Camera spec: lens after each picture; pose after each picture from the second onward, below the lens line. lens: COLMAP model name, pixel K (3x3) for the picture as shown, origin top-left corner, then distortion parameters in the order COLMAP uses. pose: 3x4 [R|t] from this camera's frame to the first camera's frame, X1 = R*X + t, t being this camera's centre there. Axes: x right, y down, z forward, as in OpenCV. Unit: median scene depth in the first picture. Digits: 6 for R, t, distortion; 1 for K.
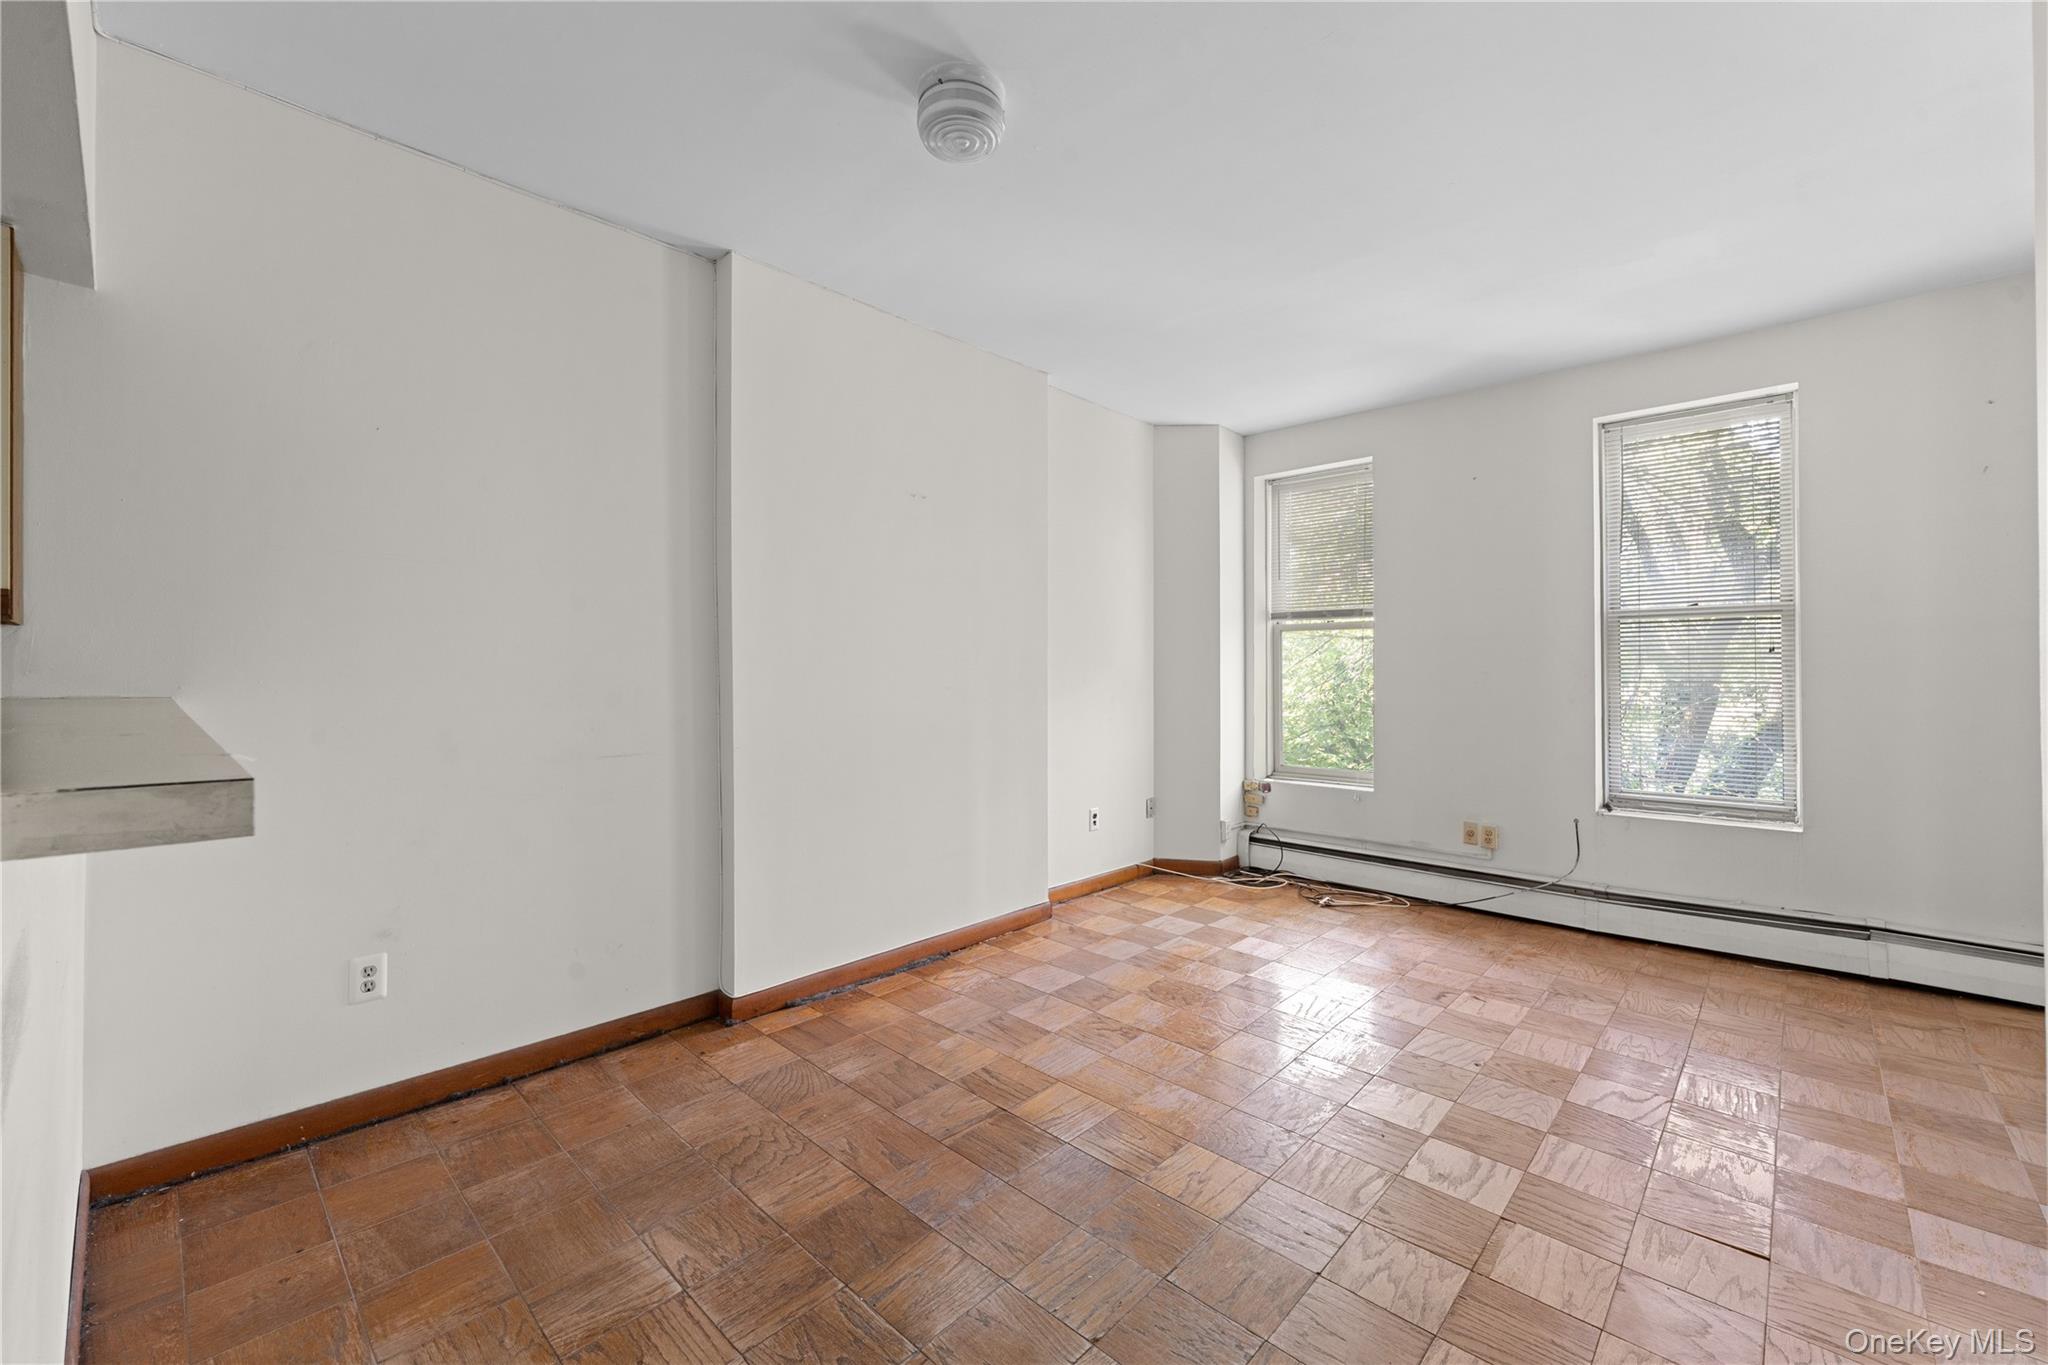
lens RADIAL K [[828.5, 0, 1037.0], [0, 828.5, 665.5], [0, 0, 1]] dist [0.000271, -0.000248]
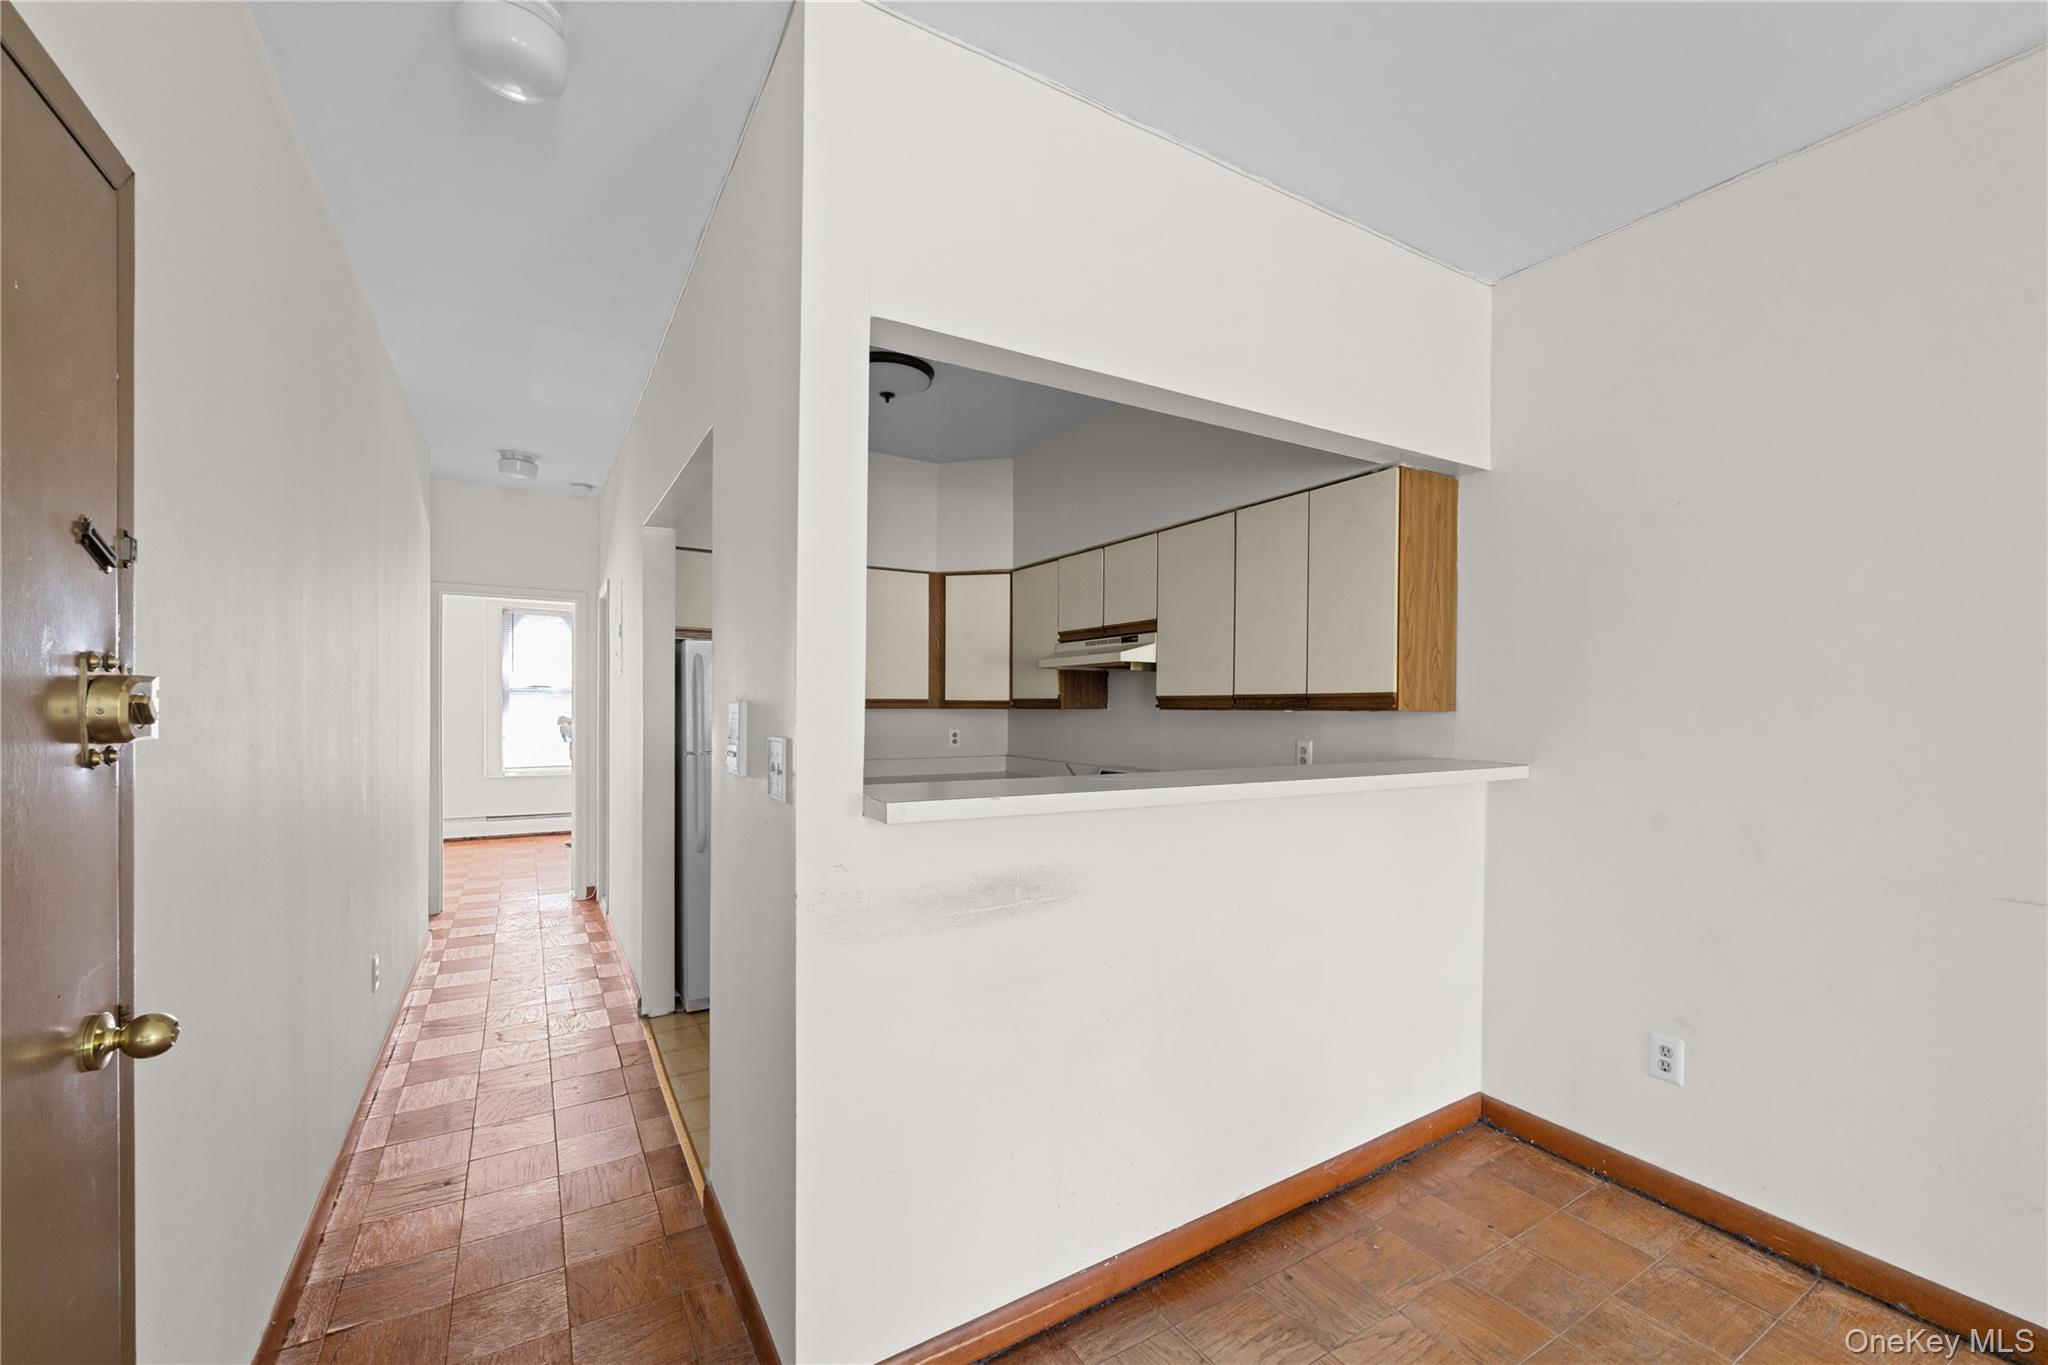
lens RADIAL K [[839.5, 0, 1026.8], [0, 839.5, 719.4], [0, 0, 1]] dist [-0.000506, -0.000049]
pose [[-0.281311, 0.012206, -0.959539, 0.237769], [-0.003945, 0.999896, 0.013876, -0.026562], [0.959609, 0.007689, -0.281233, 0.342627]]
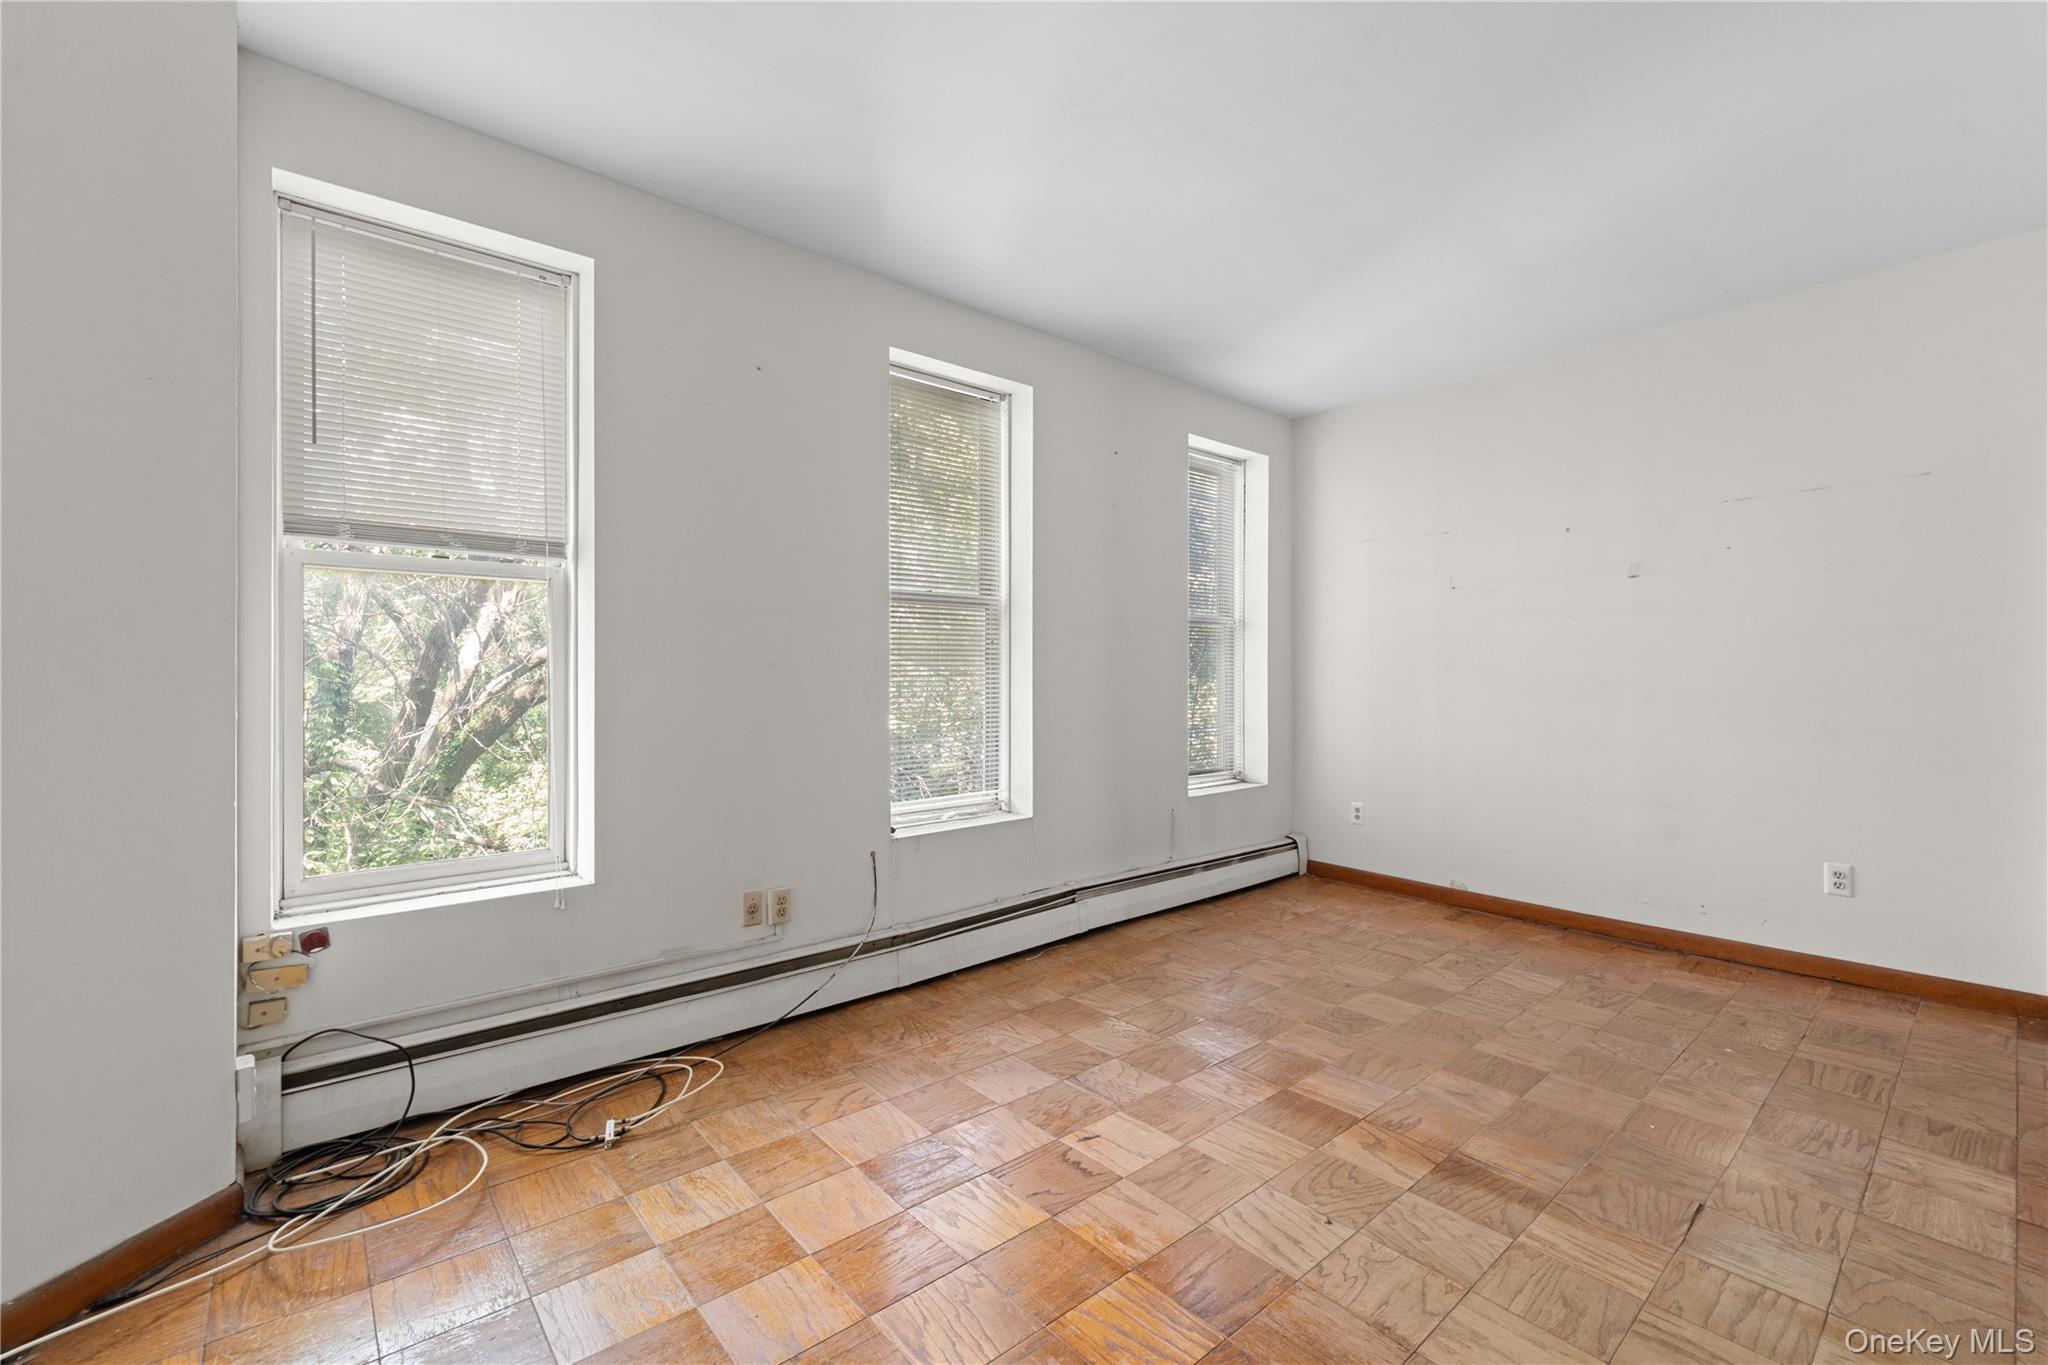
lens RADIAL K [[857.4, 0, 1023.4], [0, 857.4, 674.8], [0, 0, 1]] dist [0.001331, -0.000266]
pose [[0.112468, 0.001734, 0.993654, -0.148975], [-0.002011, 0.999997, -0.001517, 0.023285], [-0.993653, -0.001828, 0.112471, 0.865359]]
